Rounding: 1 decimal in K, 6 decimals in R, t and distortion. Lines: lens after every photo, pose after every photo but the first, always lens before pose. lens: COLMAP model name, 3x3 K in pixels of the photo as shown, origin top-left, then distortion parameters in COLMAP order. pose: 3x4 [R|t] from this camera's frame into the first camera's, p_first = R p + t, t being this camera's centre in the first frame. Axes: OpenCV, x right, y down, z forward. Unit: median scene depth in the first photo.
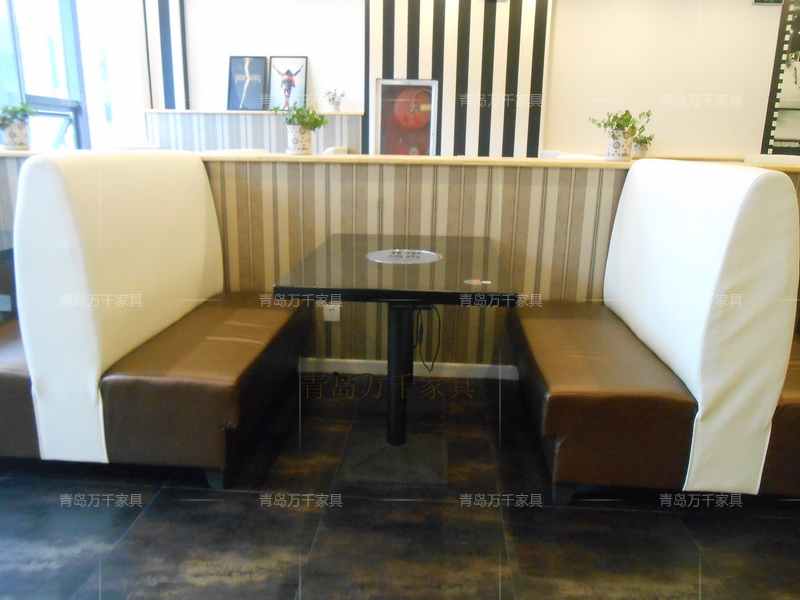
lens RADIAL K [[611.1, 0, 400.0], [0, 611.1, 300.0], [0, 0, 1]] dist [-0.014006, 0.000145]
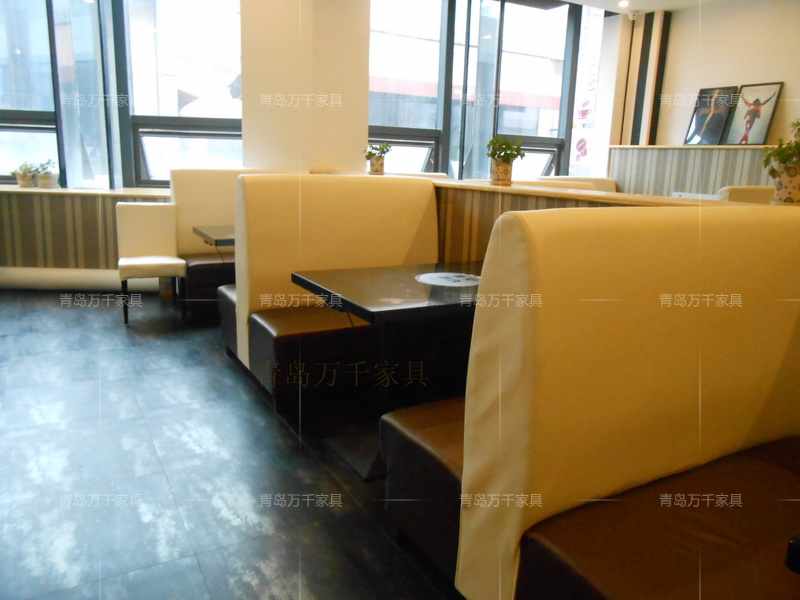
lens RADIAL K [[611.1, 0, 400.0], [0, 611.1, 300.0], [0, 0, 1]] dist [-0.014006, 0.000145]
pose [[0.552025, 0.188343, -0.812278, 0.301134], [-0.233978, 0.970006, 0.065903, -0.031447], [0.800327, 0.153675, 0.579535, 0.119243]]
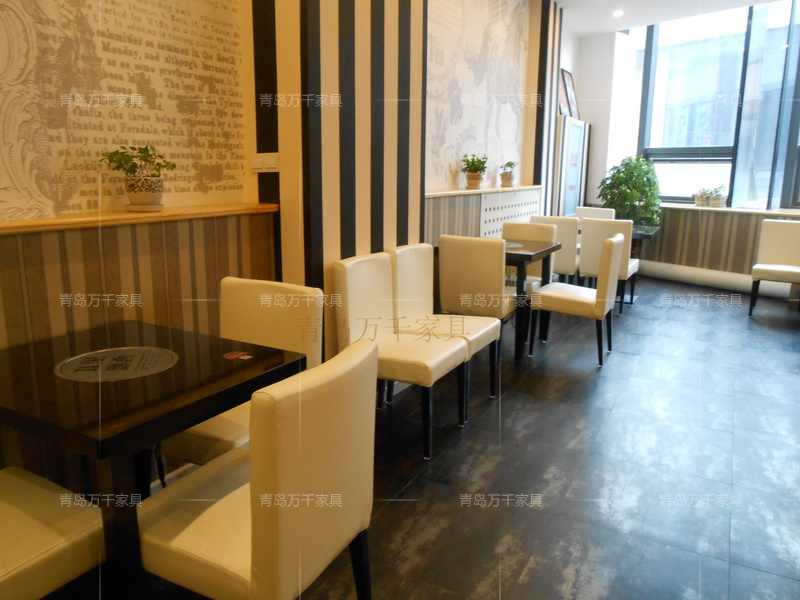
lens RADIAL K [[611.1, 0, 400.0], [0, 611.1, 300.0], [0, 0, 1]] dist [-0.014006, 0.000145]
pose [[-0.417974, 0.171364, -0.892150, 0.490945], [-0.241609, 0.925711, 0.291005, -0.036761], [0.875741, 0.337185, -0.345520, 0.128937]]
